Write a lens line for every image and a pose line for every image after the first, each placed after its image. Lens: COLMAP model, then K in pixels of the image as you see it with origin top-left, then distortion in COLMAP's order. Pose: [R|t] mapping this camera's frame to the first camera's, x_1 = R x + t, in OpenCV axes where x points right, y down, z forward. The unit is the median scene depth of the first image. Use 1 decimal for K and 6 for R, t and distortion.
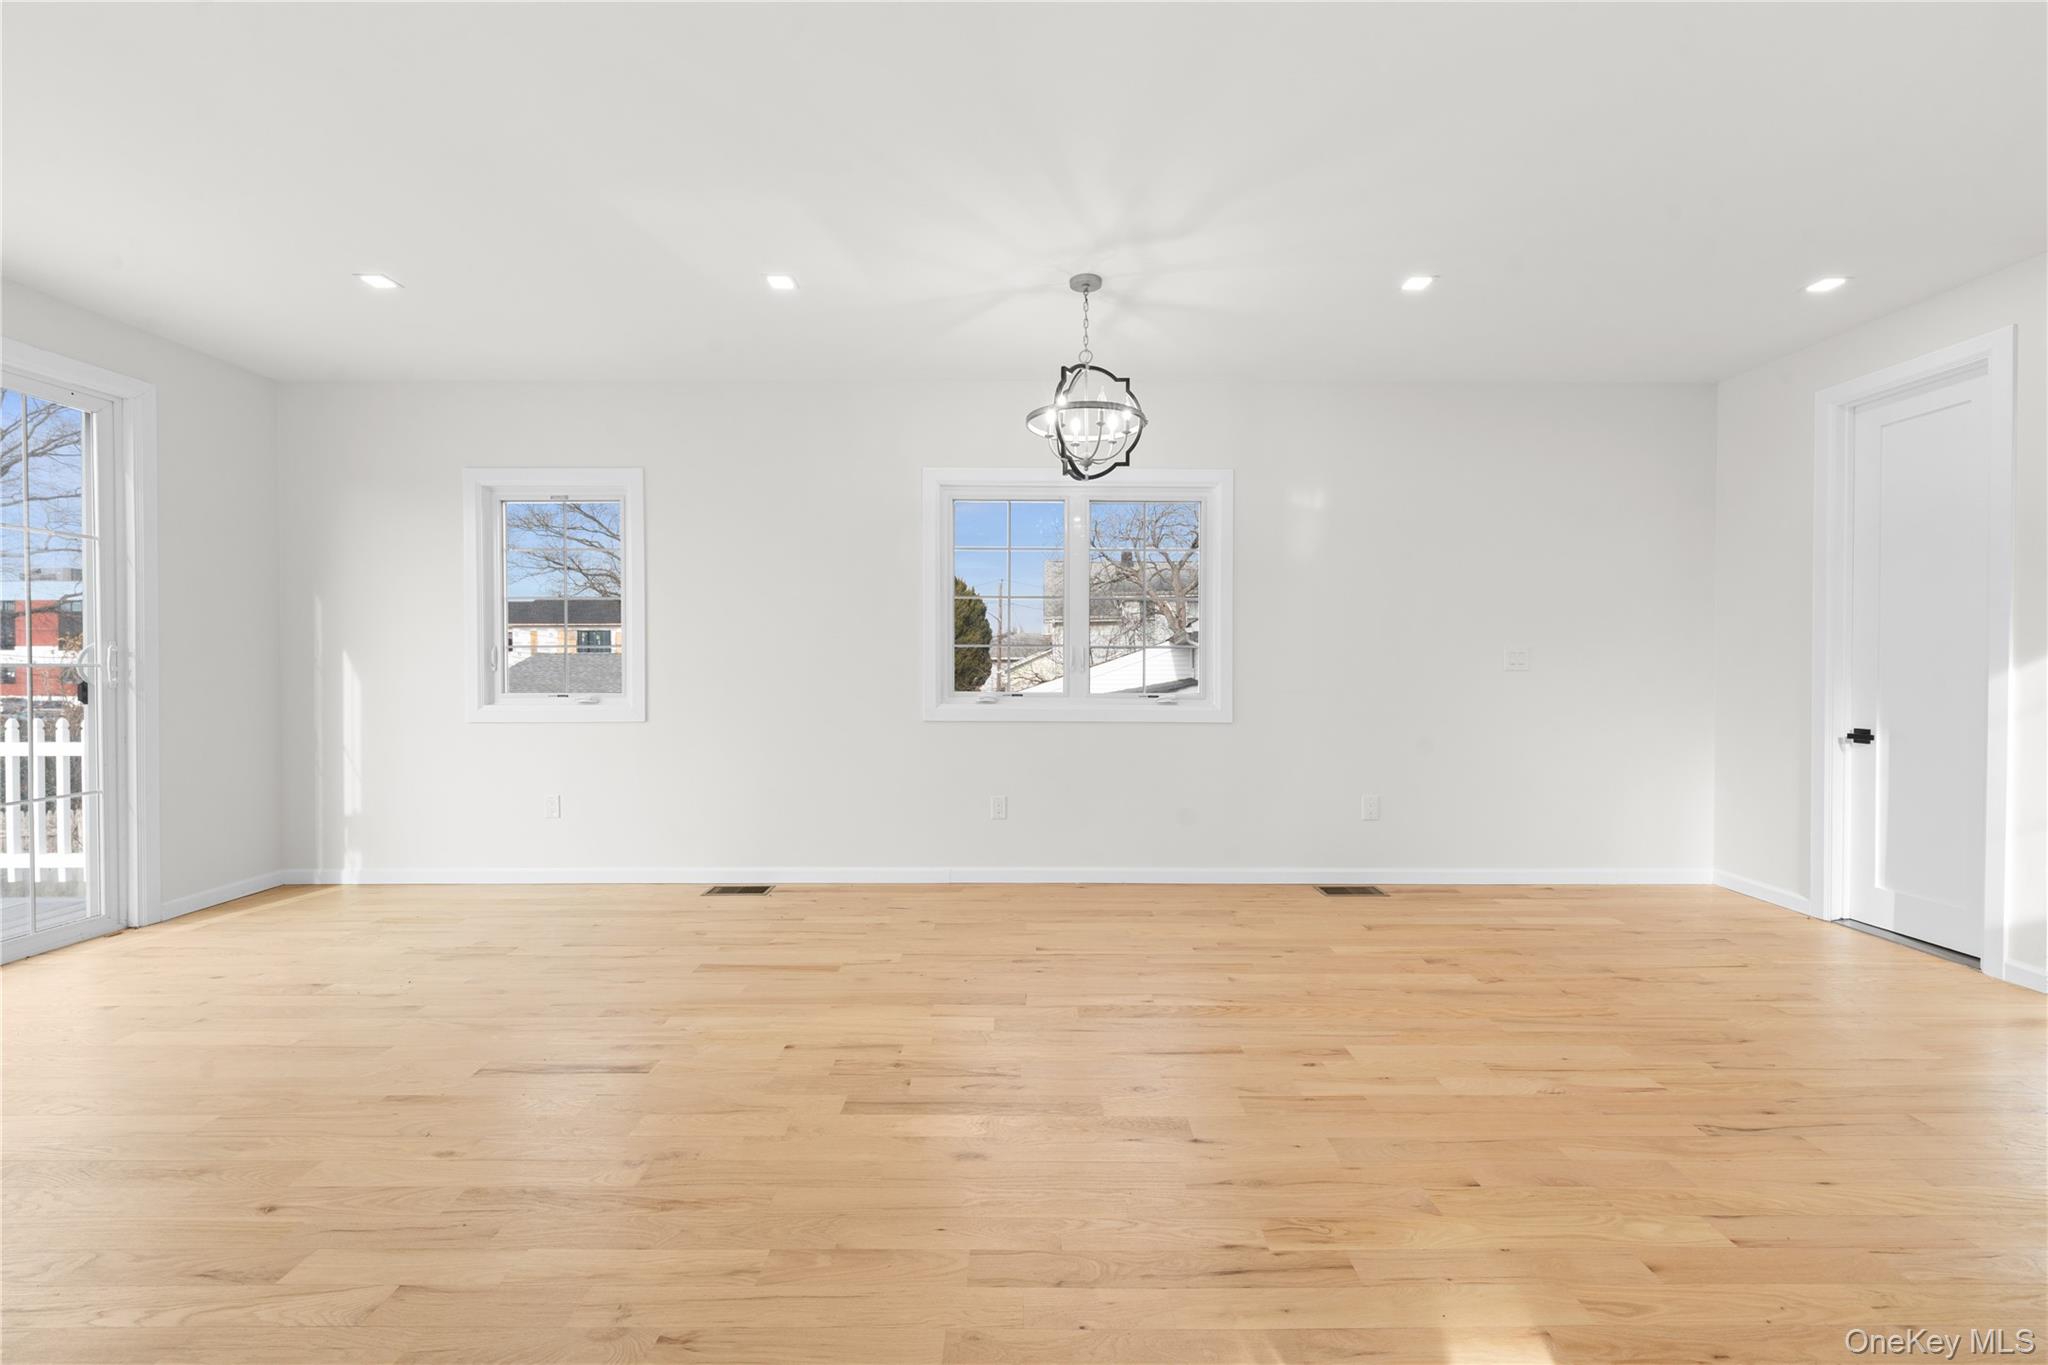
lens RADIAL K [[832.1, 0, 1029.3], [0, 832.1, 680.6], [0, 0, 1]] dist [-0.001141, -0.000281]
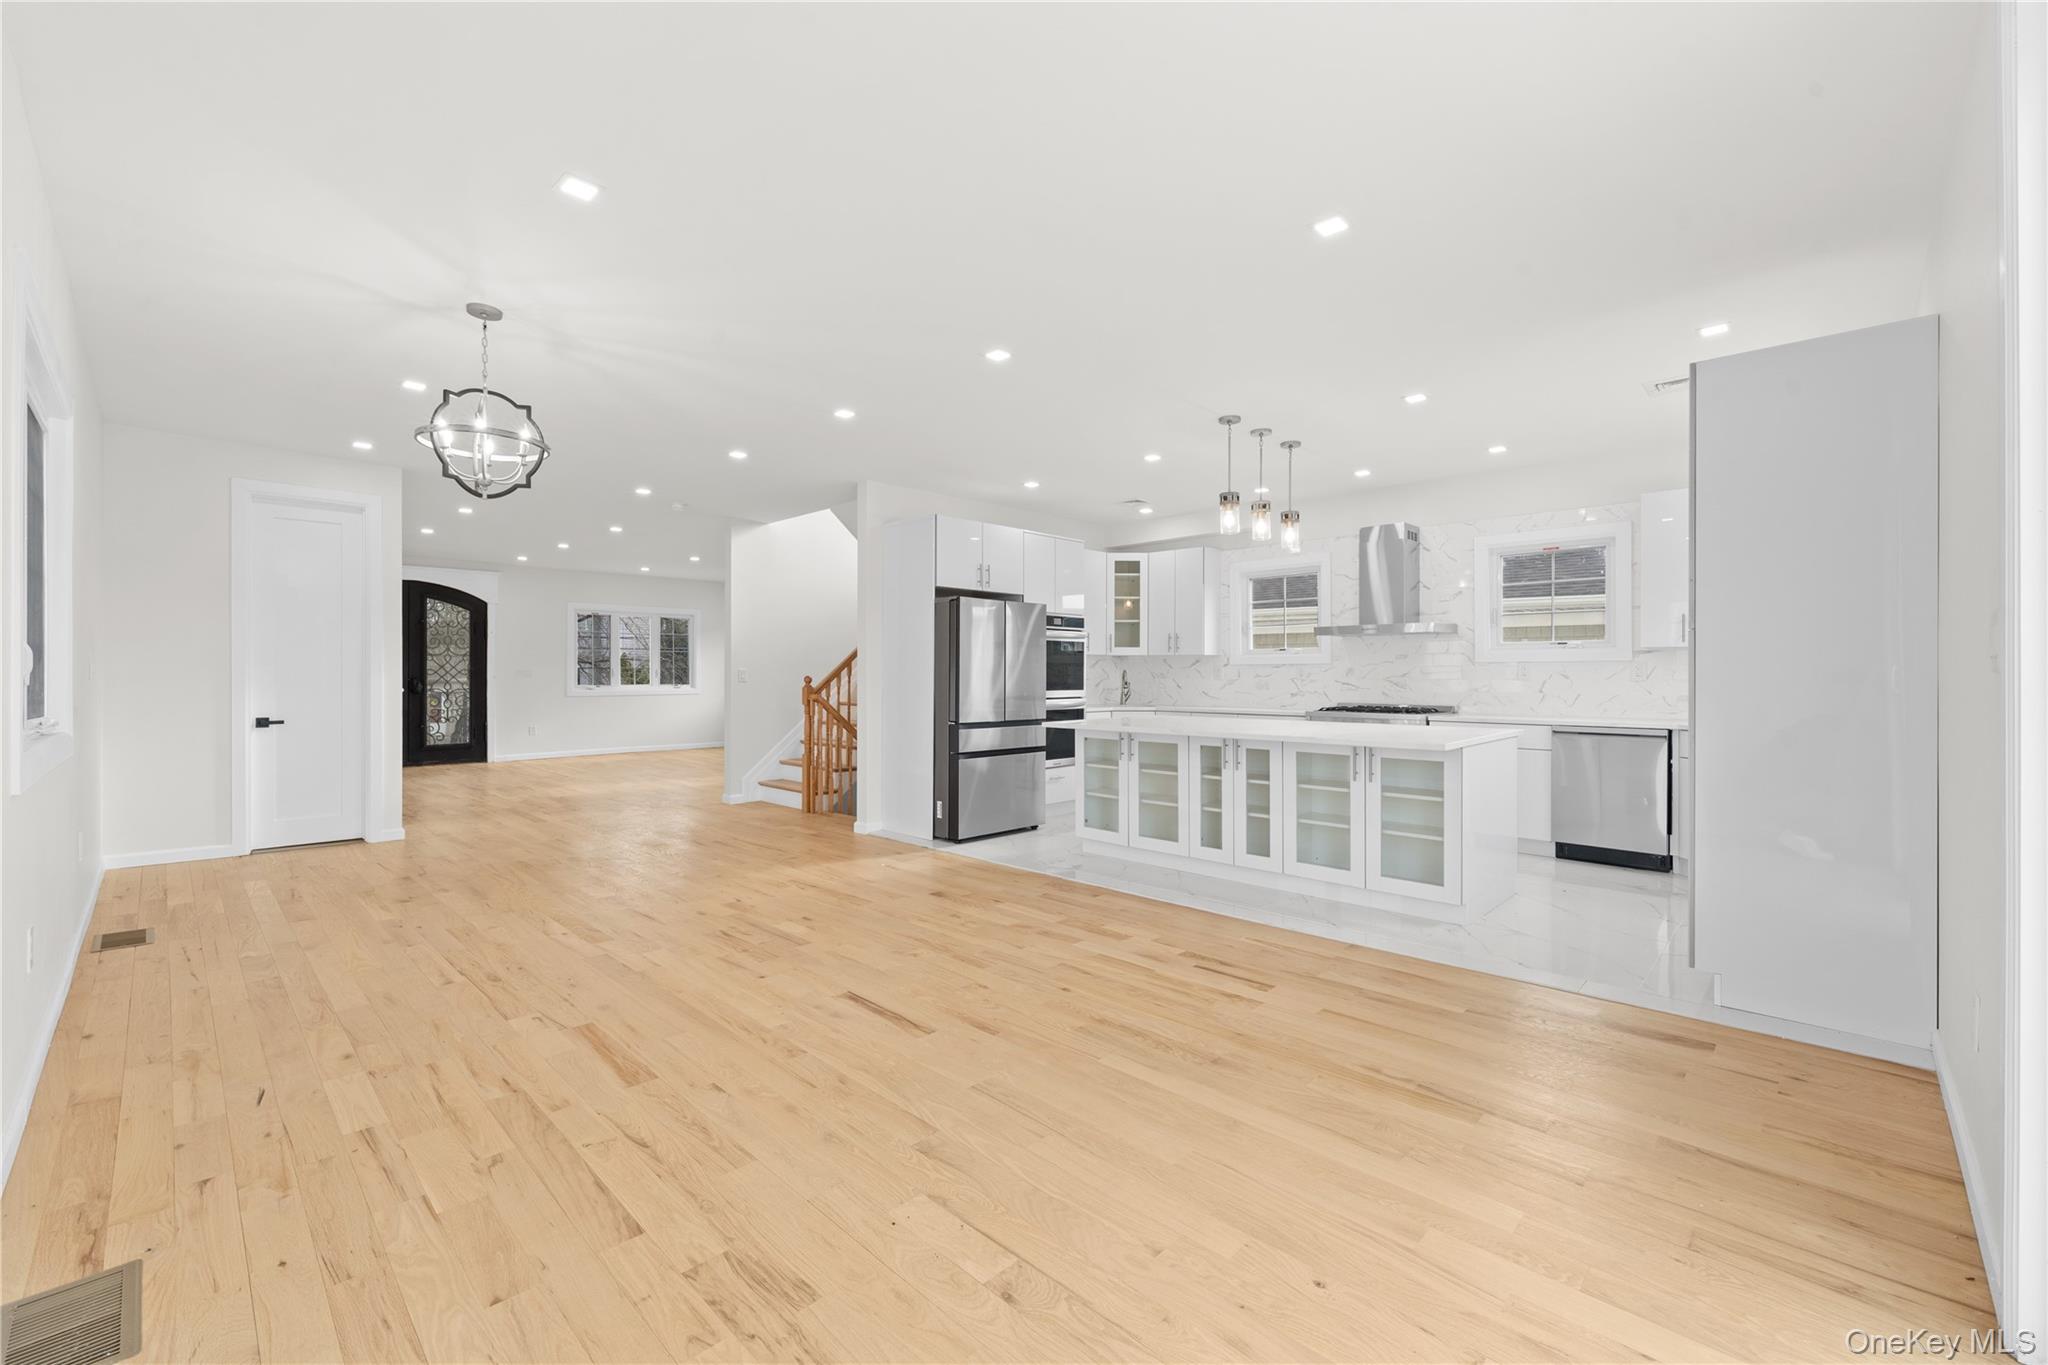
lens RADIAL K [[837.5, 0, 1025.6], [0, 837.5, 674.7], [0, 0, 1]] dist [0.000305, -0.000072]
pose [[-0.714440, -0.000639, 0.699697, -1.162186], [0.008799, 0.999912, 0.009897, -0.024139], [-0.699642, 0.013227, -0.714371, 1.284762]]
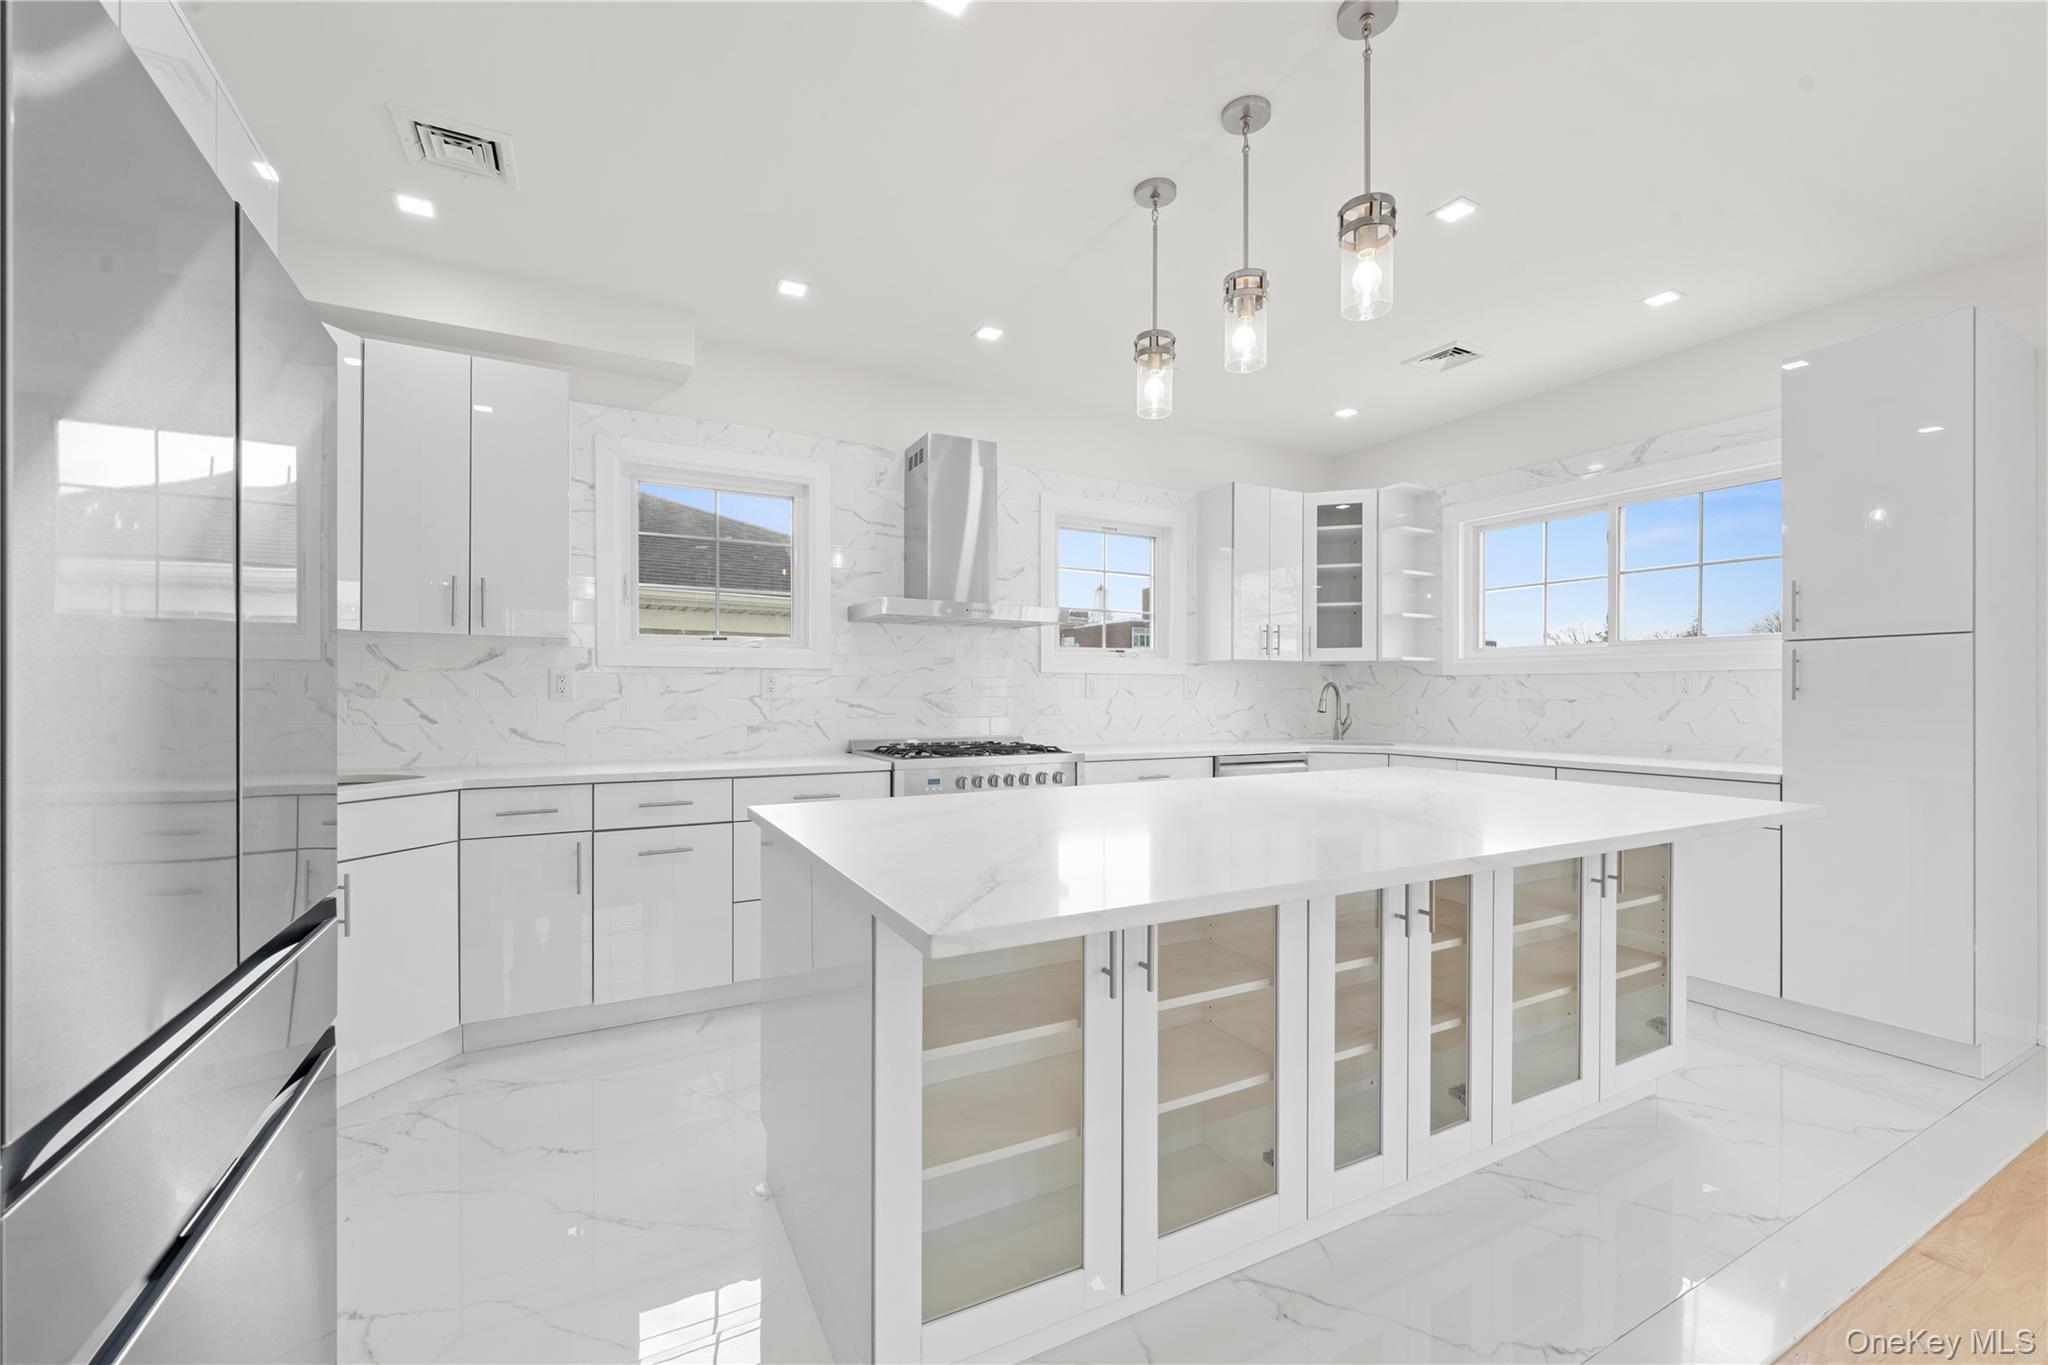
lens RADIAL K [[831.0, 0, 1022.0], [0, 831.0, 696.1], [0, 0, 1]] dist [0.001472, 0.000037]
pose [[-0.883364, -0.001380, -0.468685, 0.094630], [-0.007886, 0.999898, 0.011919, -0.002455], [0.468621, 0.014224, -0.883285, 0.354705]]
